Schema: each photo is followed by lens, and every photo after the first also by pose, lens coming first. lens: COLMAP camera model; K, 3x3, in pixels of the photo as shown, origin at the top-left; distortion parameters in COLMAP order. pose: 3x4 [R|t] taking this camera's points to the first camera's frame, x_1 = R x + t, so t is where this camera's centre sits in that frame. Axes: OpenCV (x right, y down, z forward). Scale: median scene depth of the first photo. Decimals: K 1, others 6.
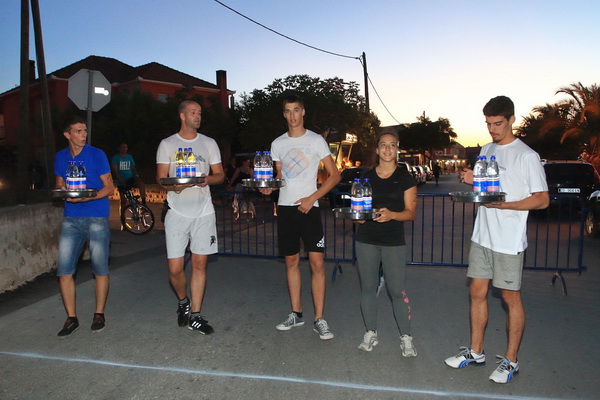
lens RADIAL K [[475.0, 0, 292.0], [0, 475.0, 207.3], [0, 0, 1]] dist [-0.078857, 0.045500]
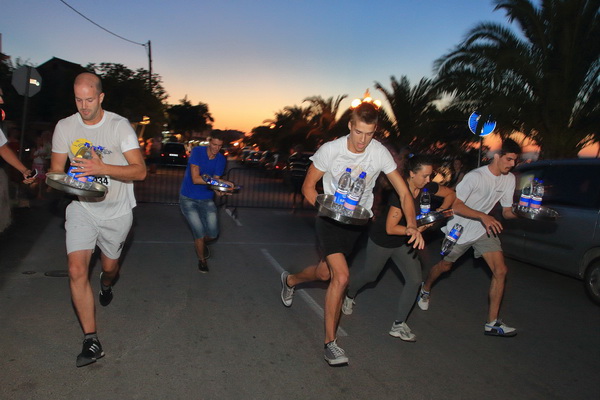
lens RADIAL K [[475.0, 0, 292.0], [0, 475.0, 207.3], [0, 0, 1]] dist [-0.078857, 0.045500]
pose [[0.862488, 0.008625, 0.506004, -0.122928], [-0.032366, 0.998748, 0.038144, 0.009521], [-0.505041, -0.049276, 0.861687, -0.148433]]
